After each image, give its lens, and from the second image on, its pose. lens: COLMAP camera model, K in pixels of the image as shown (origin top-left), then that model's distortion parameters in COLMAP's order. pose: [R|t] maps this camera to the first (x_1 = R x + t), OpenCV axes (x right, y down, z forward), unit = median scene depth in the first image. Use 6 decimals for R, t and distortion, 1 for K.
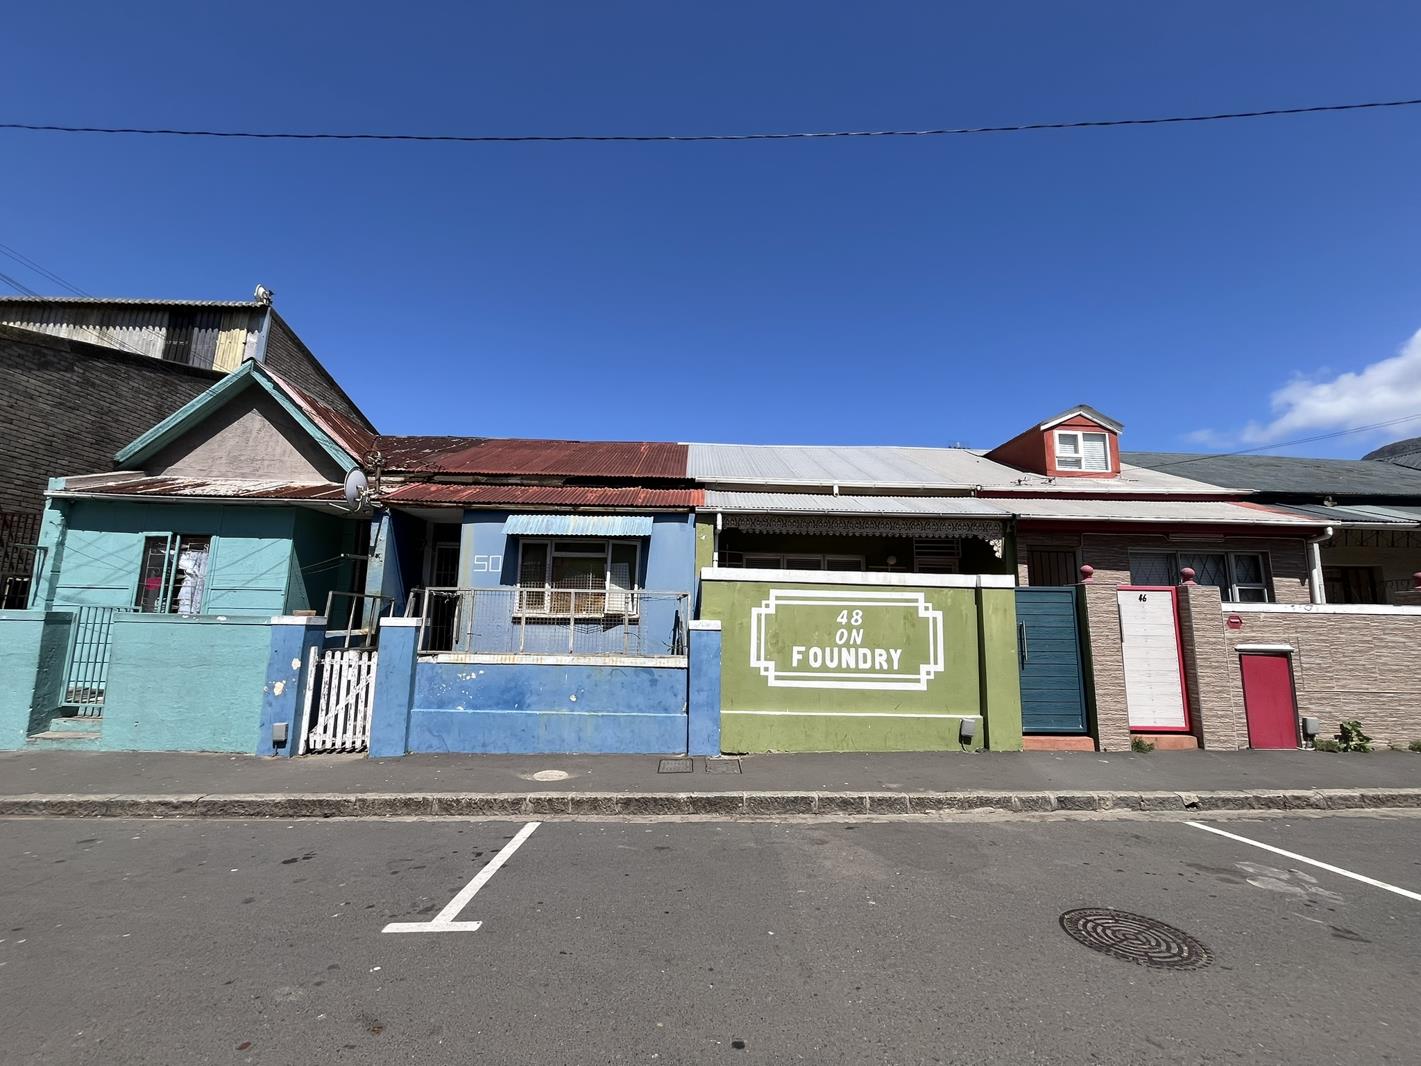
lens RADIAL K [[577.0, 0, 705.1], [0, 577.0, 533.8], [0, 0, 1]] dist [-0.001720, -0.000091]
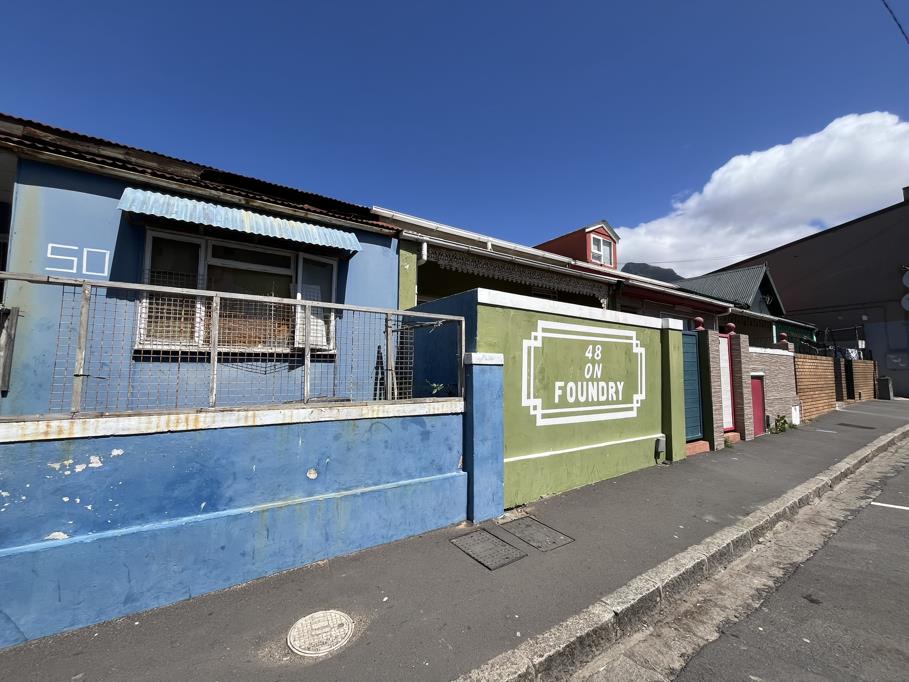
lens RADIAL K [[369.1, 0, 451.1], [0, 369.1, 341.5], [0, 0, 1]] dist [-0.001720, -0.000091]
pose [[0.847340, 0.028599, 0.530281, -0.312663], [-0.069890, 0.995869, 0.057969, 0.107051], [-0.526432, -0.086181, 0.845838, 0.588223]]
